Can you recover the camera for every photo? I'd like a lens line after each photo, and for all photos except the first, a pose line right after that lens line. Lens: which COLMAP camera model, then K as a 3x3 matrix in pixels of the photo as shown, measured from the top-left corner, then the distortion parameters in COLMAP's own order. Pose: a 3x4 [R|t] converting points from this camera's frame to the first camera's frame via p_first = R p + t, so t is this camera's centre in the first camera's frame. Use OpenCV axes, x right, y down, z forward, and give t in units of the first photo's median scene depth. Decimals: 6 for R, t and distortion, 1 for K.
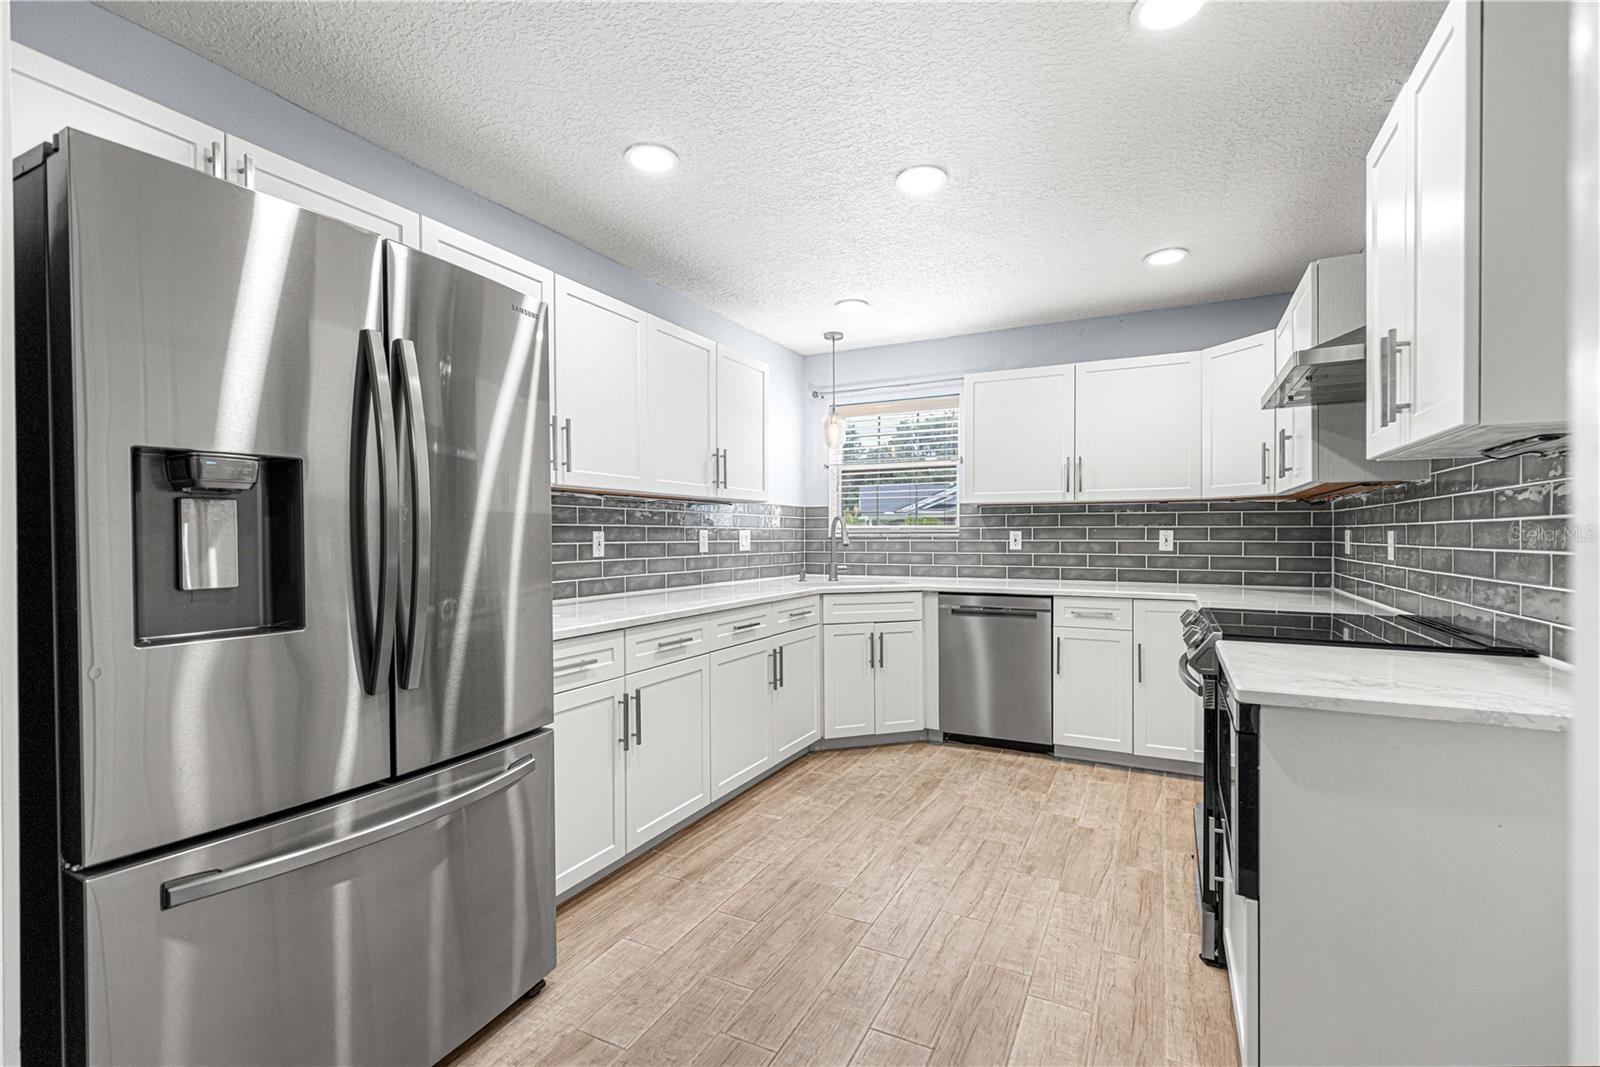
lens RADIAL K [[722.1, 0, 798.6], [0, 722.1, 531.8], [0, 0, 1]] dist [0.003052, -0.000082]
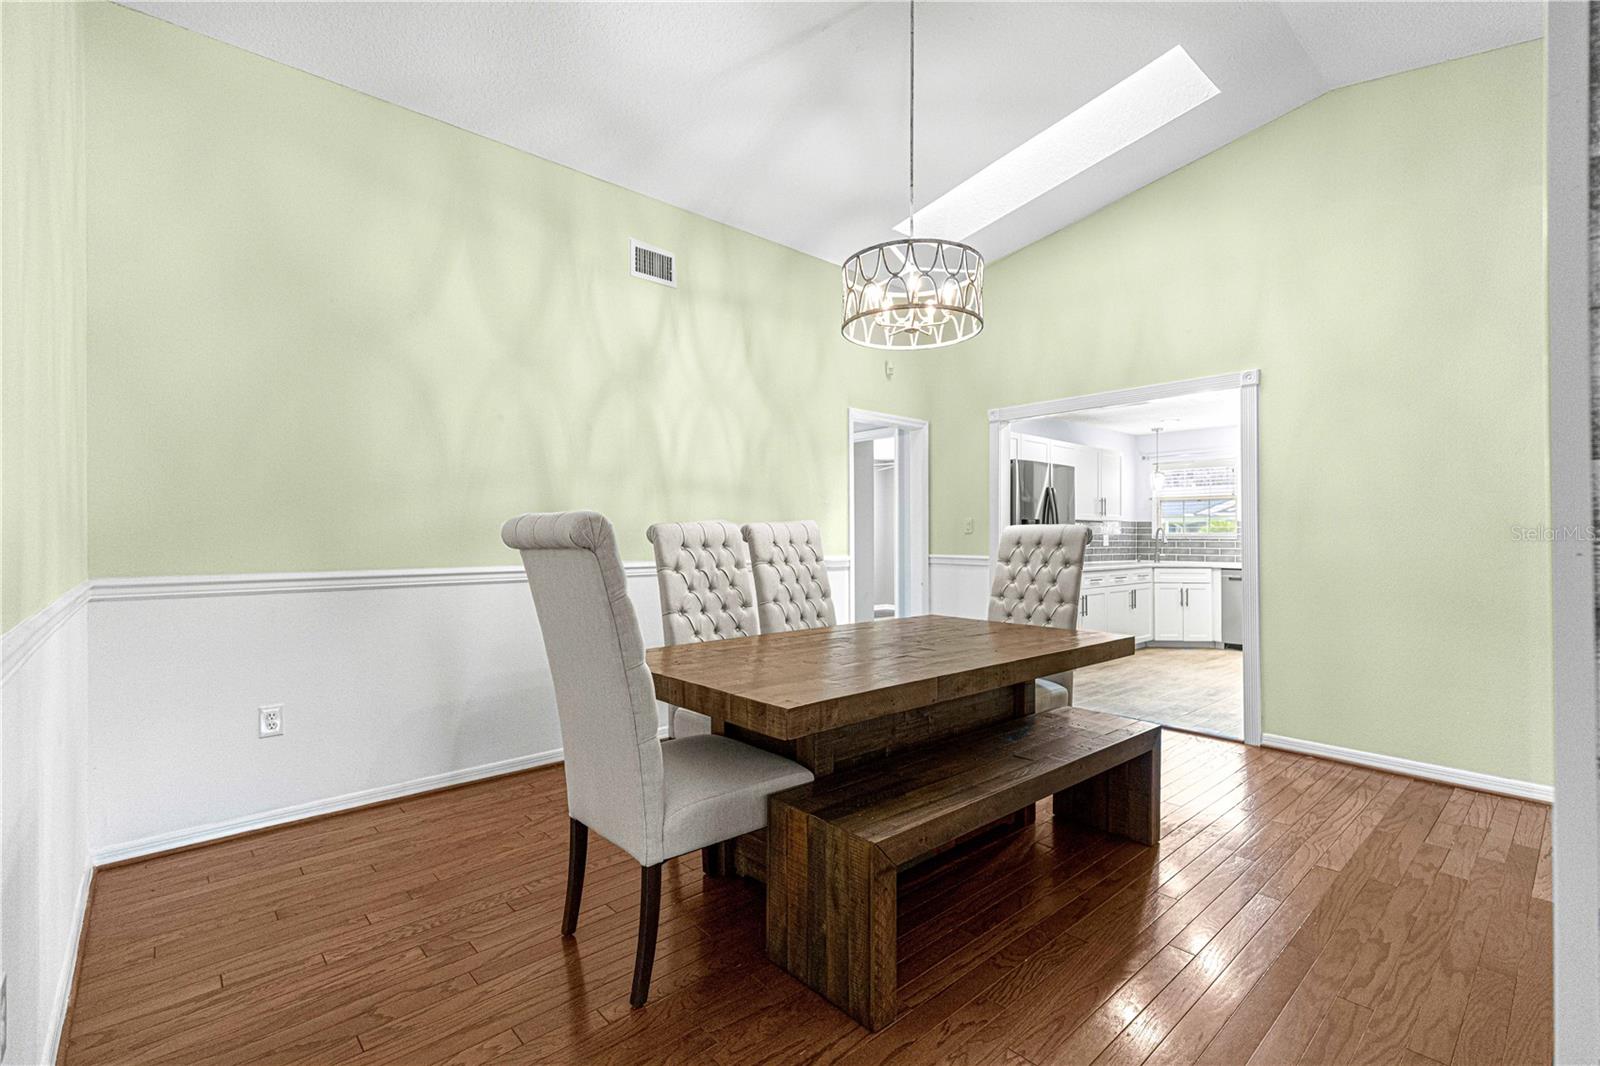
lens RADIAL K [[722.1, 0, 801.6], [0, 722.1, 536.3], [0, 0, 1]] dist [0.003052, -0.000082]
pose [[0.934271, 0.001336, -0.356562, -0.166279], [-0.001728, 0.999998, -0.000780, 0.003674], [0.356560, 0.001344, 0.934271, -1.224427]]
